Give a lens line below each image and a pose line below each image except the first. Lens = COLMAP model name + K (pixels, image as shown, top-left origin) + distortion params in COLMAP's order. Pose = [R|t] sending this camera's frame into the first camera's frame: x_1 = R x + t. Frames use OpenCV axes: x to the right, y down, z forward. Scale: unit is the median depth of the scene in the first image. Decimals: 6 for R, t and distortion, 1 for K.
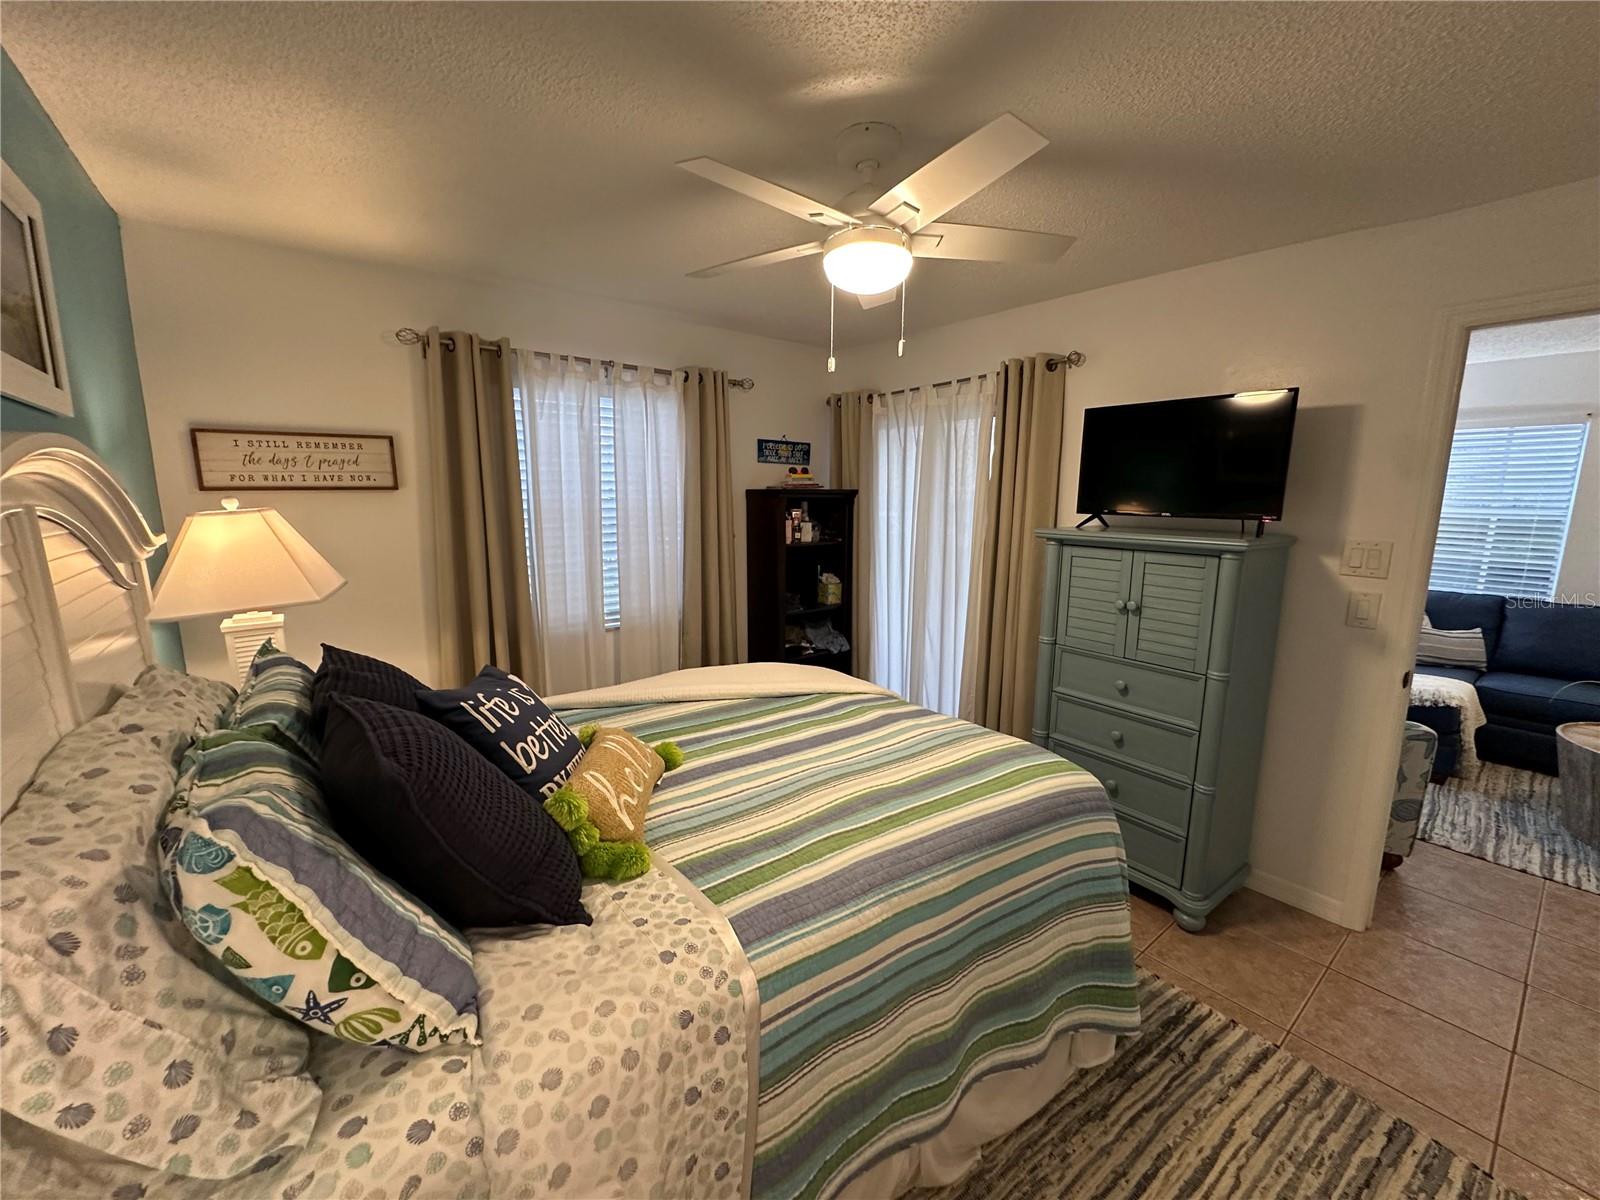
lens RADIAL K [[636.8, 0, 799.5], [0, 636.8, 597.2], [0, 0, 1]] dist [-0.006139, 0.000763]
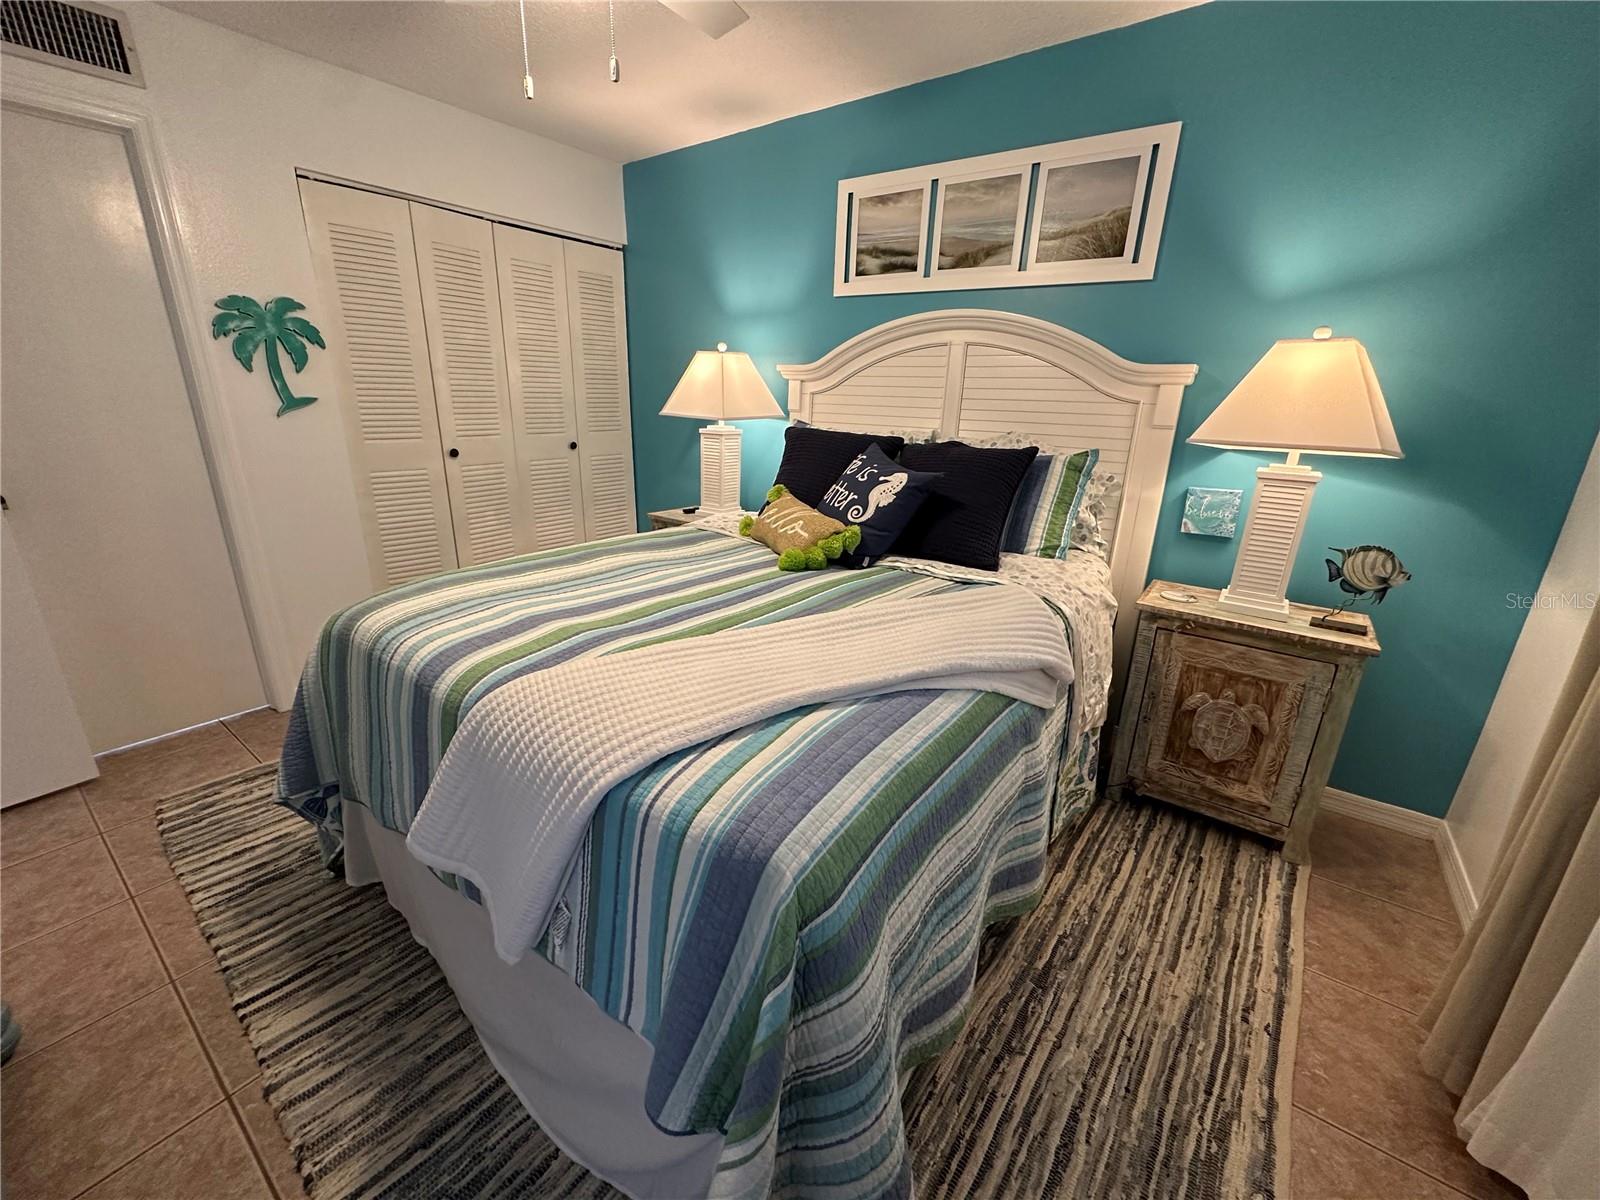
lens RADIAL K [[636.8, 0, 799.5], [0, 636.8, 597.2], [0, 0, 1]] dist [-0.006139, 0.000763]
pose [[-0.960514, 0.058781, -0.271951, 0.055716], [-0.074138, 0.888019, 0.453791, -0.133462], [0.268171, 0.456035, -0.848597, 1.355888]]
